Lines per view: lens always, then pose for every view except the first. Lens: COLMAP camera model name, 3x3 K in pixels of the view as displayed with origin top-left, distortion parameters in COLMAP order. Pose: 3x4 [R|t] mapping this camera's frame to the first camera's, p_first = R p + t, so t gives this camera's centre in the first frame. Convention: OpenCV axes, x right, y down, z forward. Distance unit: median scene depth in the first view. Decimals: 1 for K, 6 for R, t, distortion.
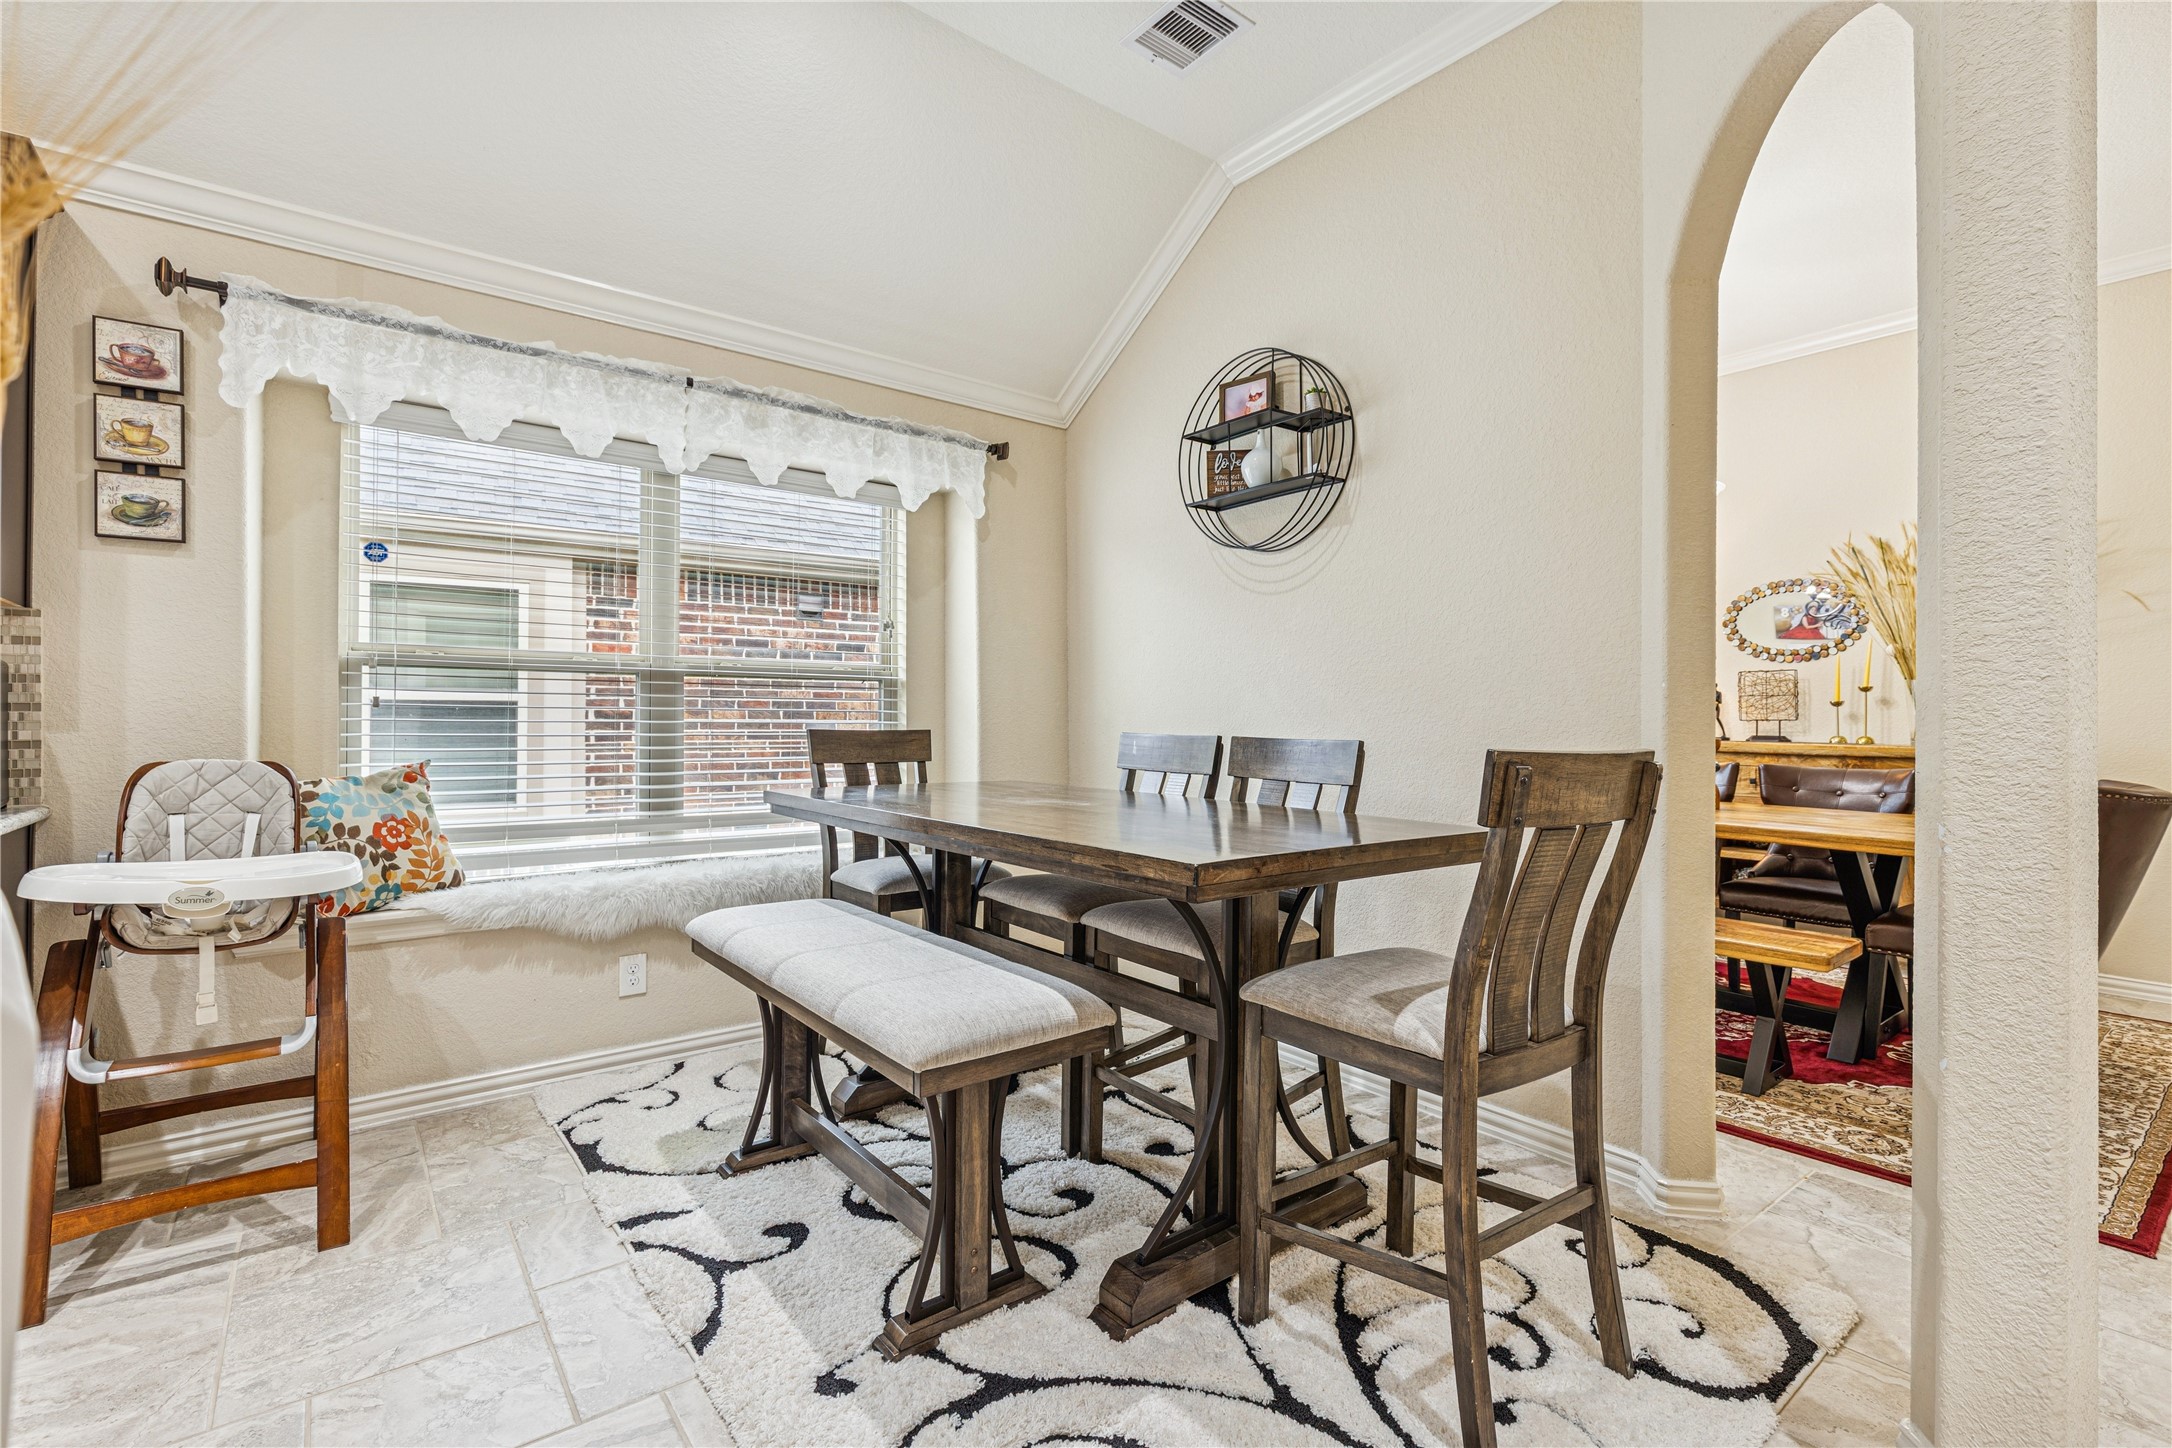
lens RADIAL K [[985.5, 0, 1112.3], [0, 985.5, 722.8], [0, 0, 1]] dist [0.000160, 0.000225]
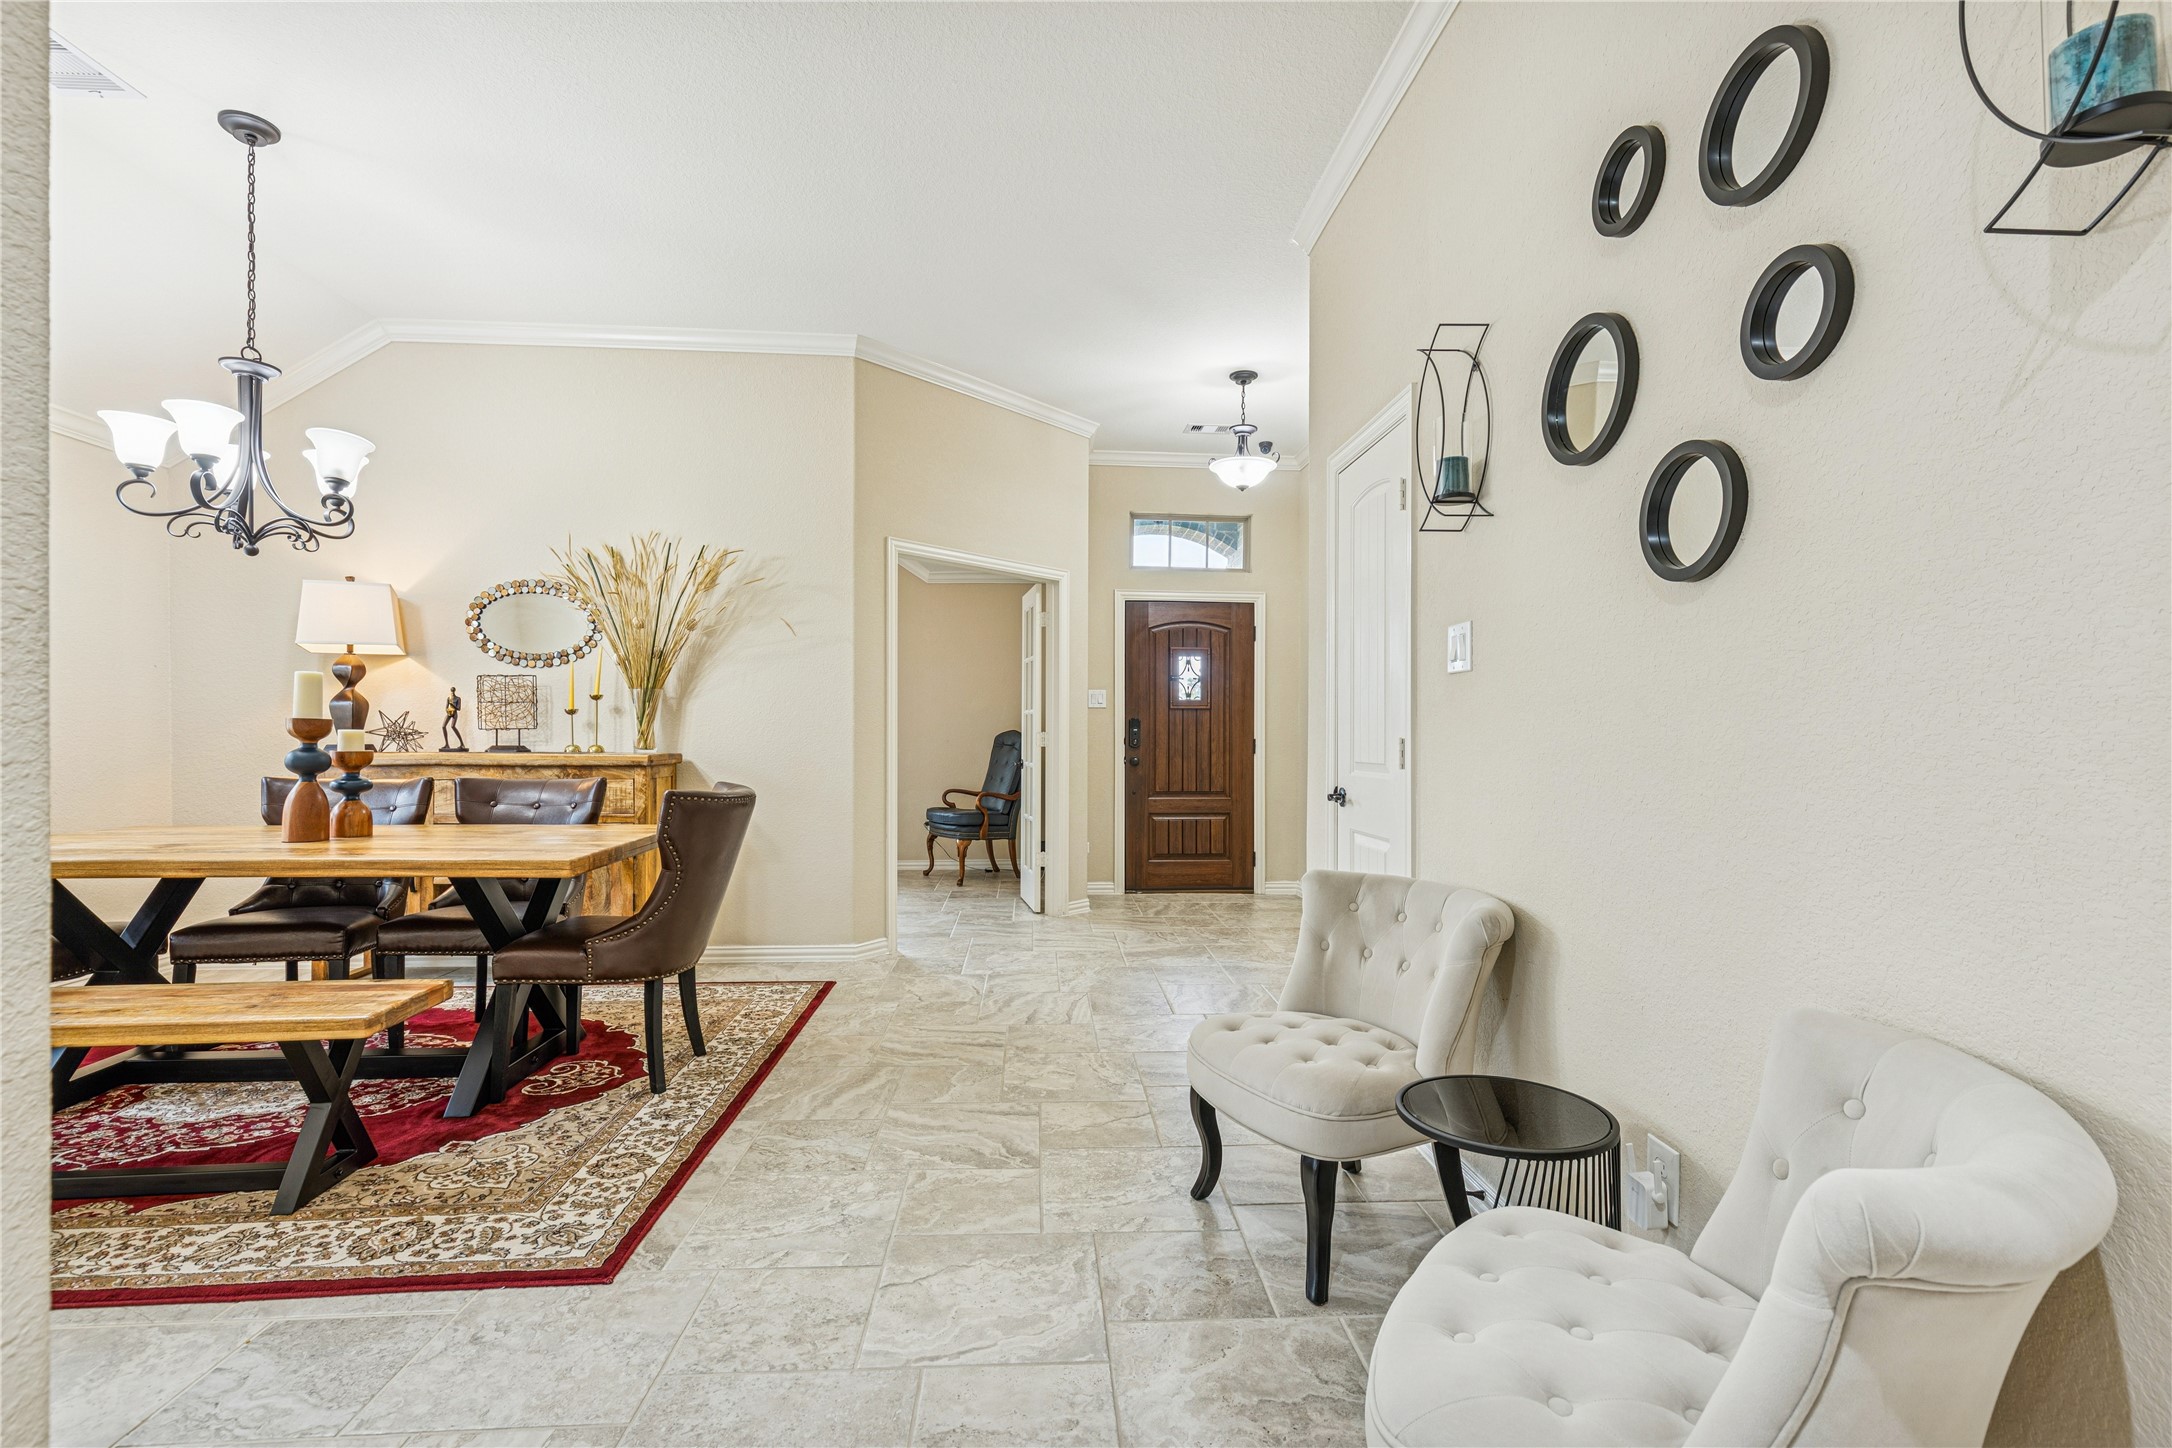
lens RADIAL K [[968.8, 0, 1101.0], [0, 968.8, 731.8], [0, 0, 1]] dist [-0.001949, 0.000044]
pose [[0.560739, -0.002399, 0.827989, 0.354986], [0.003304, 0.999994, 0.000659, 0.002323], [-0.827986, 0.002366, 0.560743, 0.044163]]
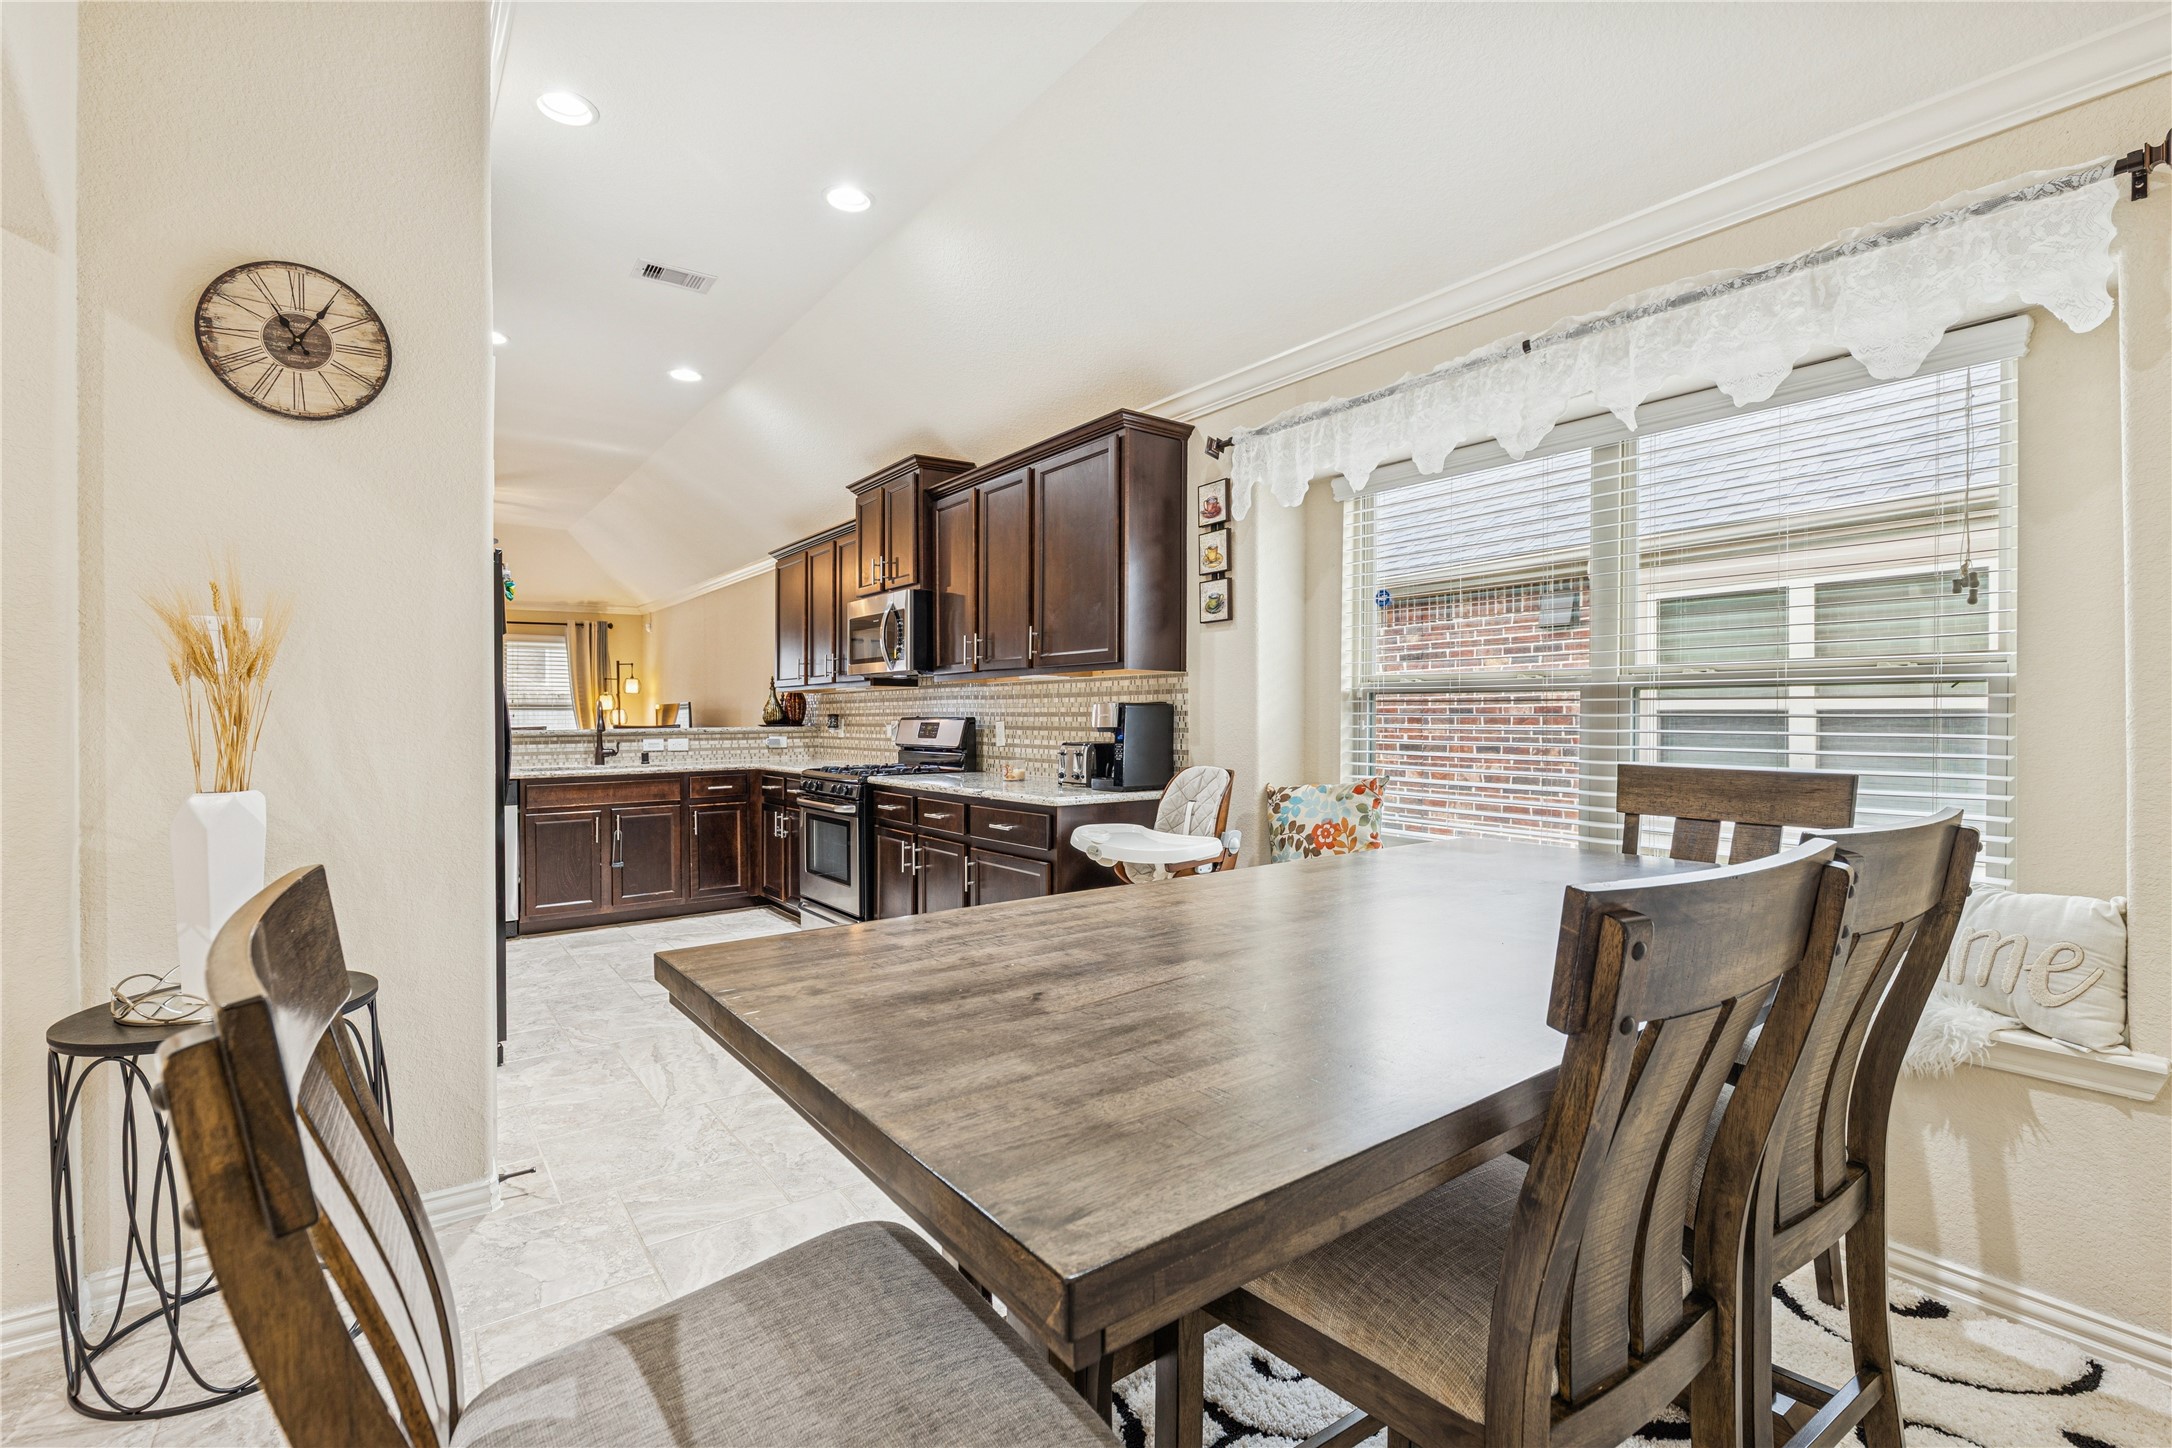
lens RADIAL K [[993.5, 0, 1086.0], [0, 993.5, 724.0], [0, 0, 1]] dist [-0.000211, -0.000145]
pose [[-0.046415, 0.008125, -0.998889, 0.431743], [0.002683, 0.999964, 0.008009, -0.029433], [0.998919, -0.002308, -0.046435, 0.649622]]
